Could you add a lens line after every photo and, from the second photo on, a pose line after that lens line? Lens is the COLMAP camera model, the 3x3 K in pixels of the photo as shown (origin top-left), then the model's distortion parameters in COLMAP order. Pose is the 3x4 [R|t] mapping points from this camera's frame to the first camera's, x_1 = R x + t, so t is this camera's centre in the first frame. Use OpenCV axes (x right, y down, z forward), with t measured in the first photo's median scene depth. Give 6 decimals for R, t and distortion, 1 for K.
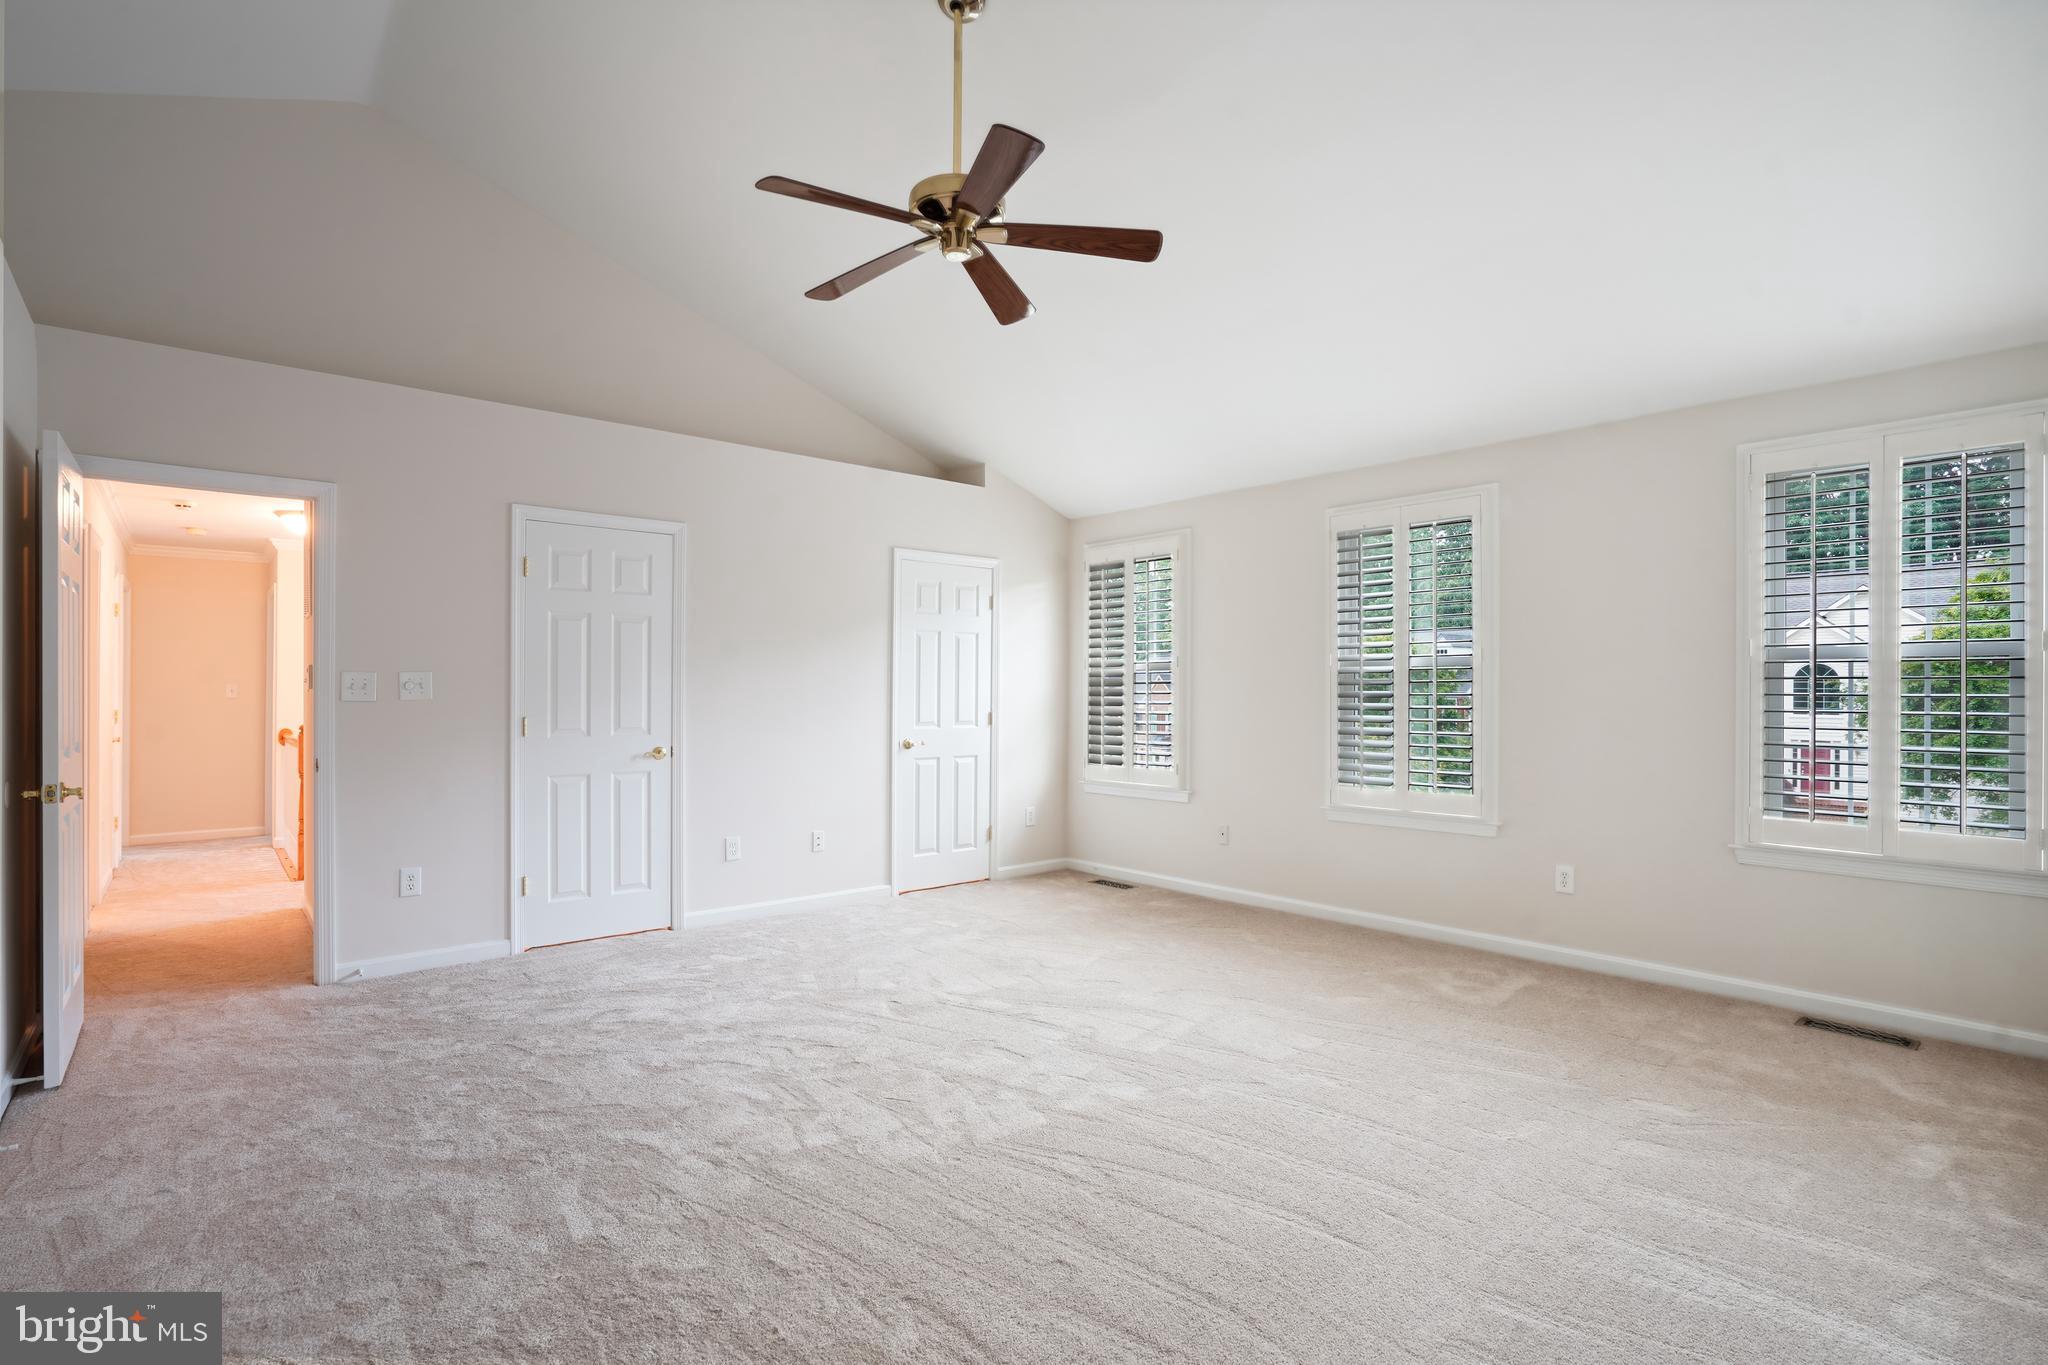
lens RADIAL K [[973.8, 0, 1024.0], [0, 973.8, 682.5], [0, 0, 1]] dist [-0.056389, 0.000193]
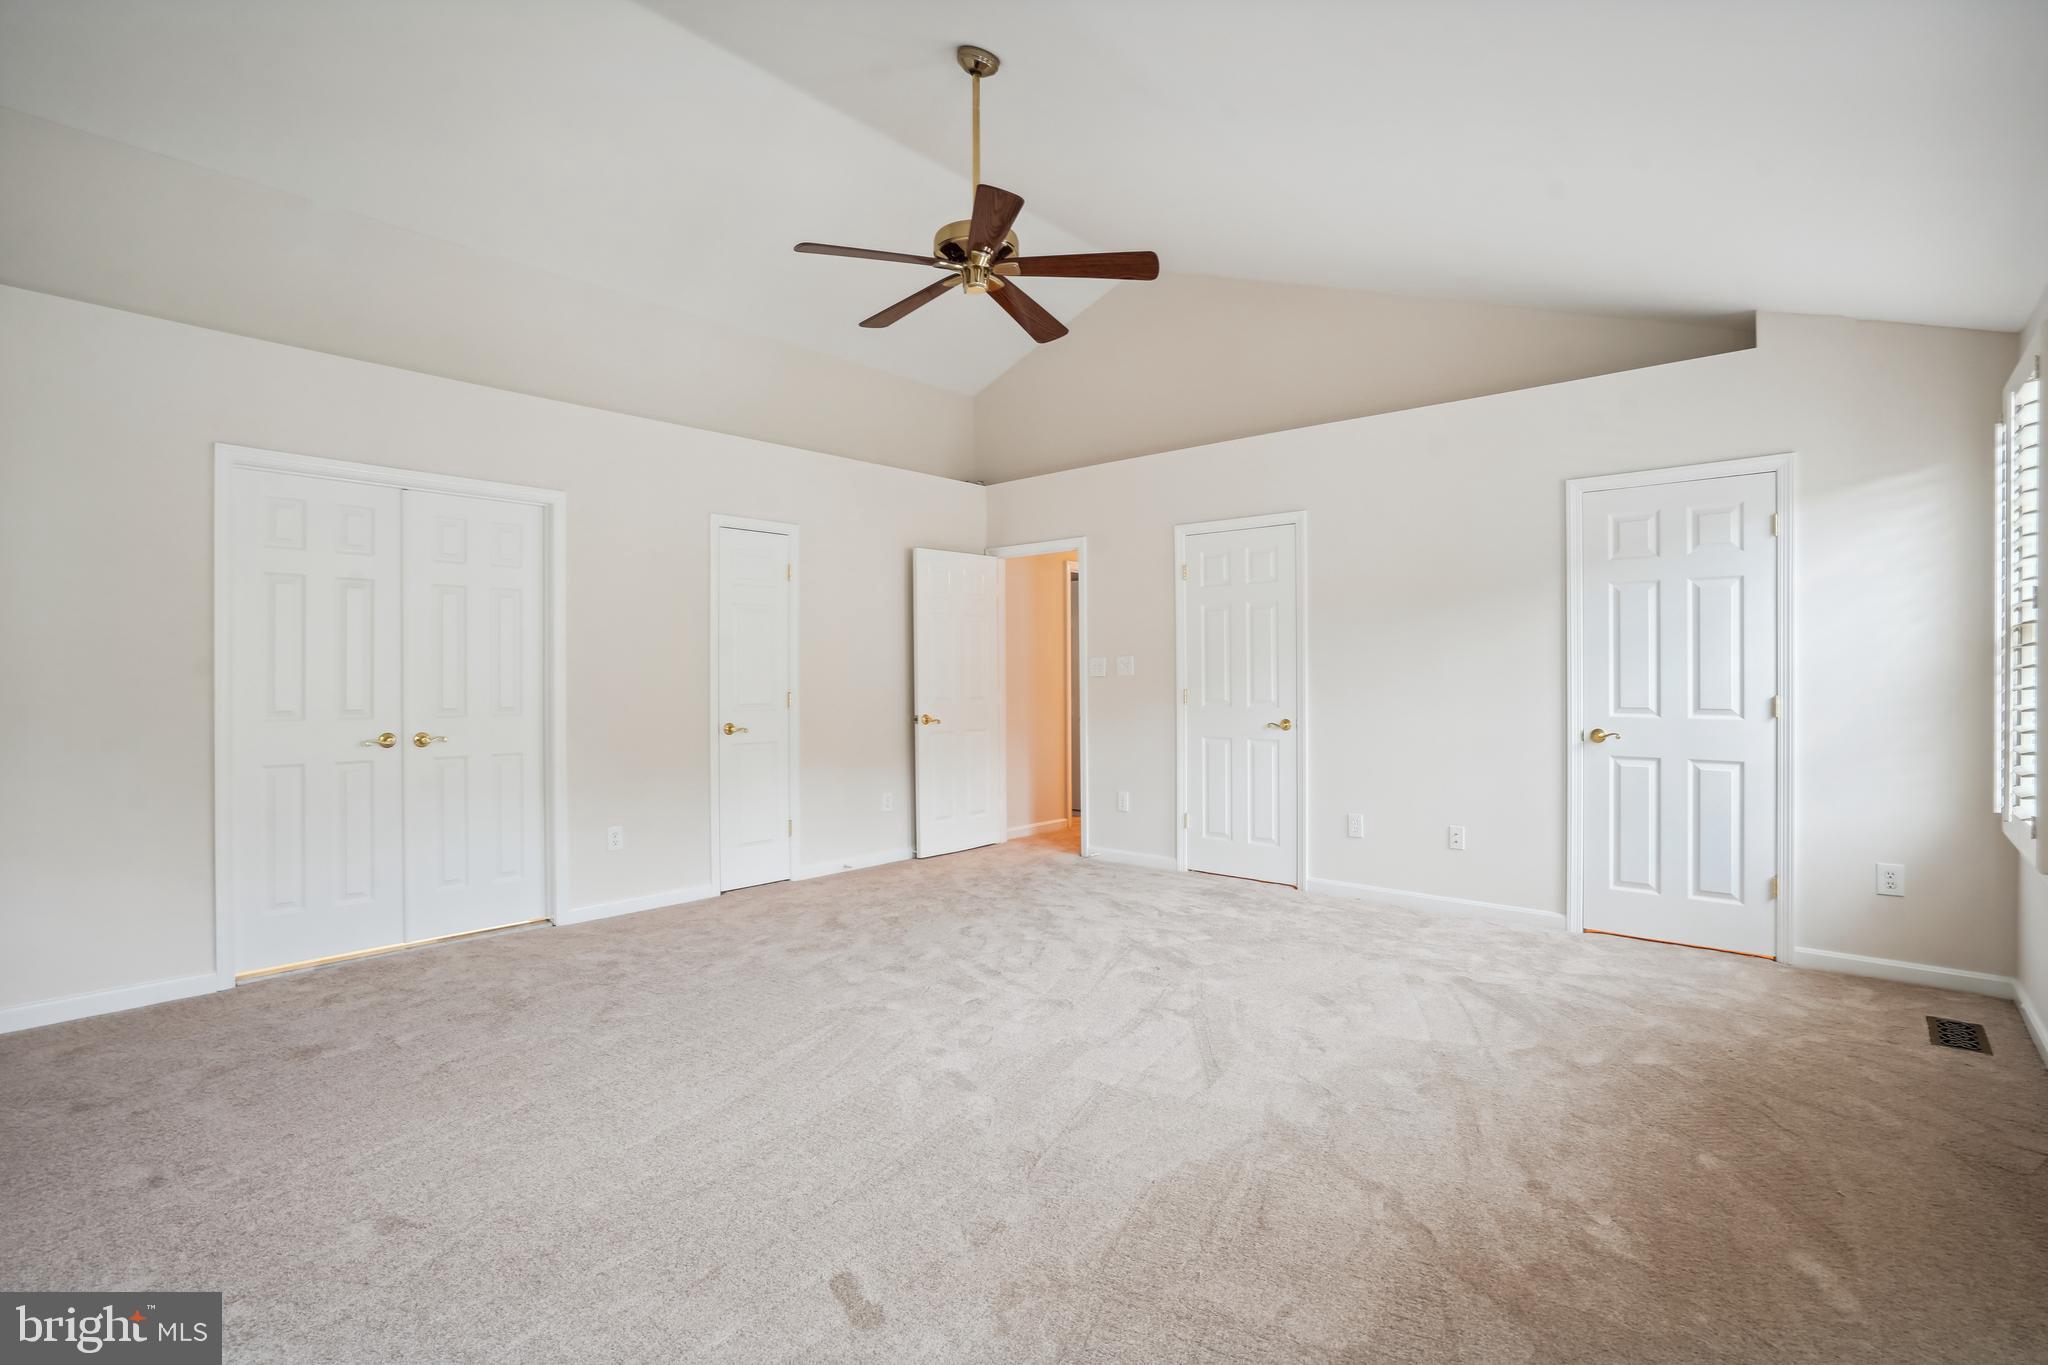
lens RADIAL K [[973.8, 0, 1024.0], [0, 973.8, 682.5], [0, 0, 1]] dist [-0.056389, 0.000193]
pose [[0.123410, 0.010791, -0.992297, 0.725861], [0.012718, 0.999842, 0.012455, 0.009025], [0.992274, -0.014157, 0.123253, 0.617326]]
